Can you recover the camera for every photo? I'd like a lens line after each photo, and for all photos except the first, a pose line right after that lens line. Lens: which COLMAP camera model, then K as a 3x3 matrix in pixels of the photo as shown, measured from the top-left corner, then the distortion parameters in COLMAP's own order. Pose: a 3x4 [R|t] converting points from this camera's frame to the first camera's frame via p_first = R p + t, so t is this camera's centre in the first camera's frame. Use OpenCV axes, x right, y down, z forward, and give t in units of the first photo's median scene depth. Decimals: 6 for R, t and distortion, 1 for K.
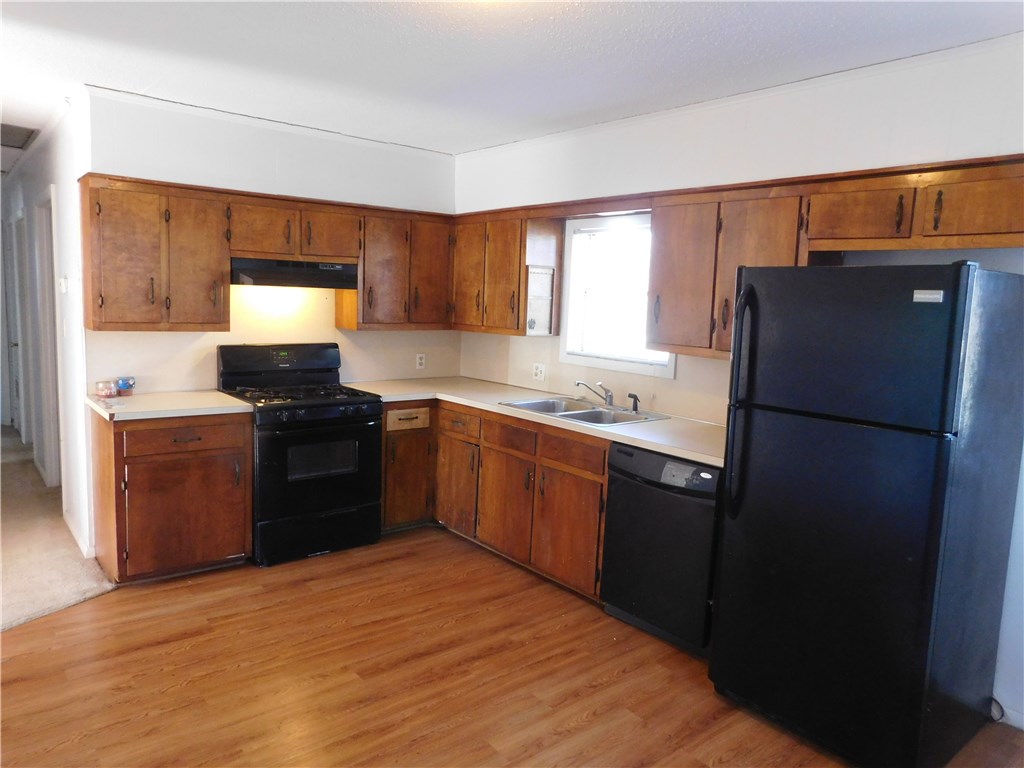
lens RADIAL K [[727.2, 0, 504.5], [0, 727.2, 379.1], [0, 0, 1]] dist [-0.038830, 0.015084]
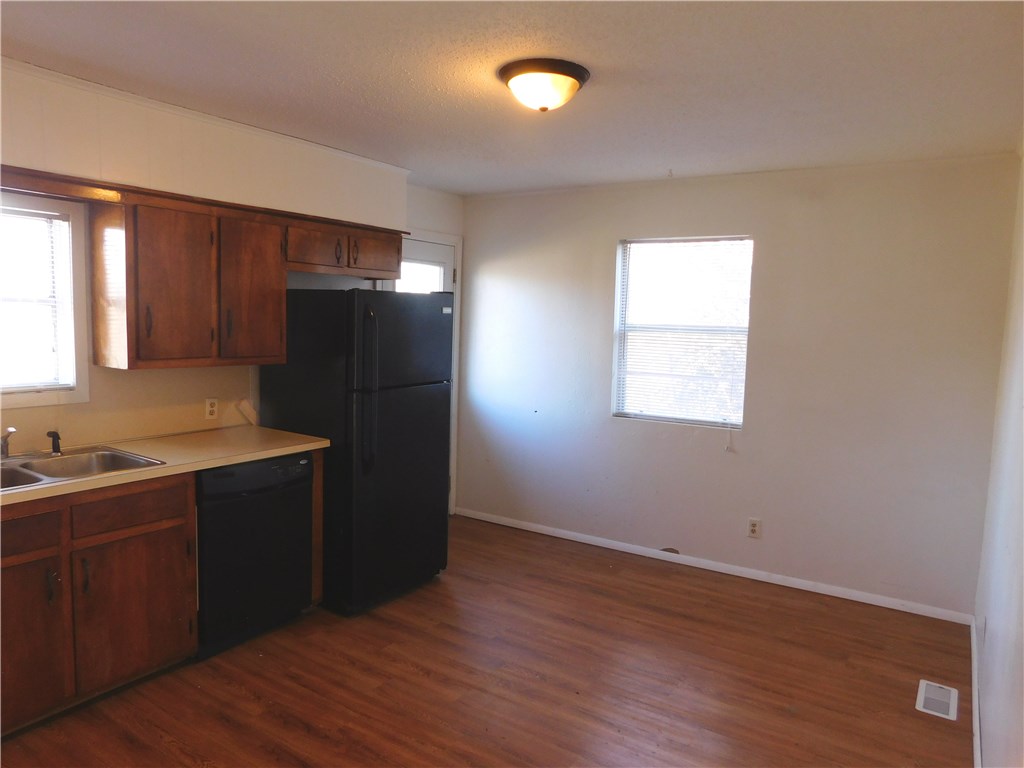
lens RADIAL K [[727.2, 0, 504.6], [0, 727.2, 388.2], [0, 0, 1]] dist [-0.038830, 0.015084]
pose [[-0.314685, -0.124389, 0.941010, -0.850726], [0.085173, 0.983677, 0.158512, -0.130148], [-0.945367, 0.130030, -0.298954, 0.955040]]
